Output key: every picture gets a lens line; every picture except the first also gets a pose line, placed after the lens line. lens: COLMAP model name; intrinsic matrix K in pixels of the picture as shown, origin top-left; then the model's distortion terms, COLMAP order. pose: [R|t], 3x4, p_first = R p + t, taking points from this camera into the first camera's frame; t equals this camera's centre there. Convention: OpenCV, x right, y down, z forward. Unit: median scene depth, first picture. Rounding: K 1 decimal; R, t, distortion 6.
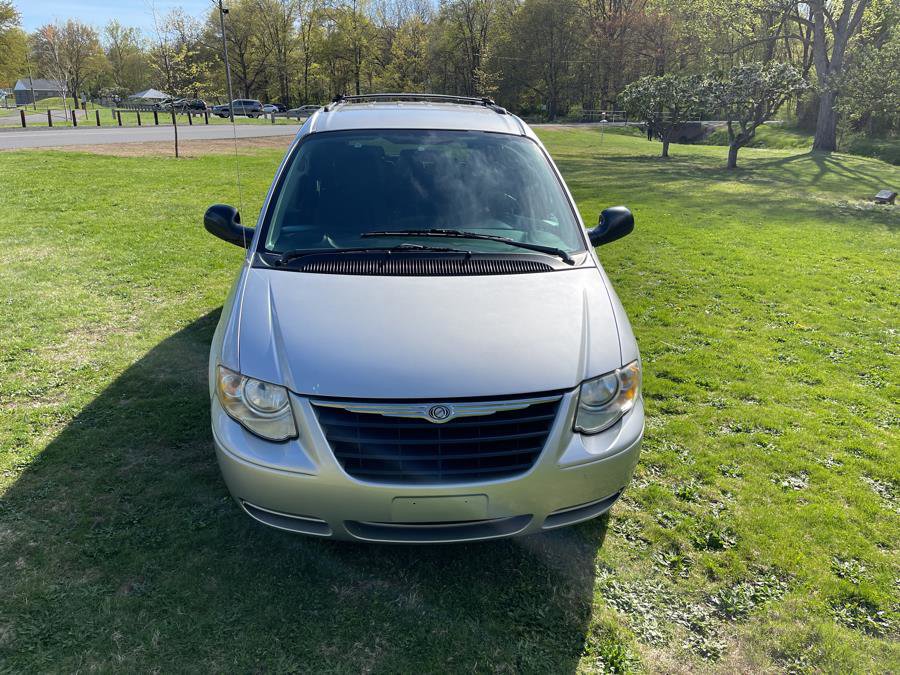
lens RADIAL K [[677.3, 0, 450.0], [0, 677.3, 337.5], [0, 0, 1]] dist [0.076293, -0.112596]
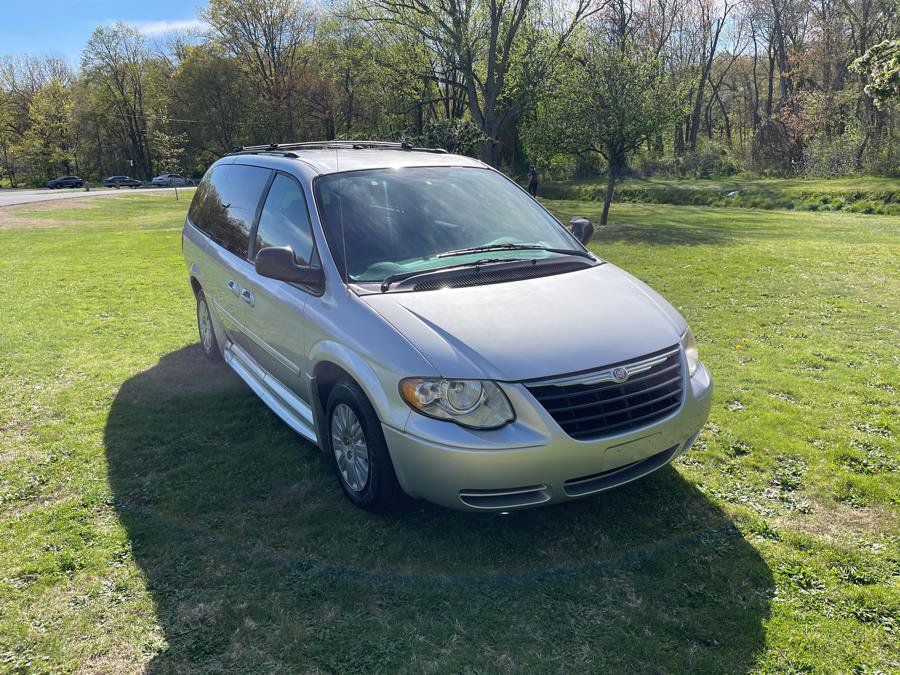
lens RADIAL K [[677.3, 0, 450.0], [0, 677.3, 337.5], [0, 0, 1]] dist [0.076293, -0.112596]
pose [[0.893648, -0.152313, 0.422131, -0.643446], [0.185450, 0.981907, -0.038306, 0.029185], [-0.408659, 0.112517, 0.905725, -0.001450]]
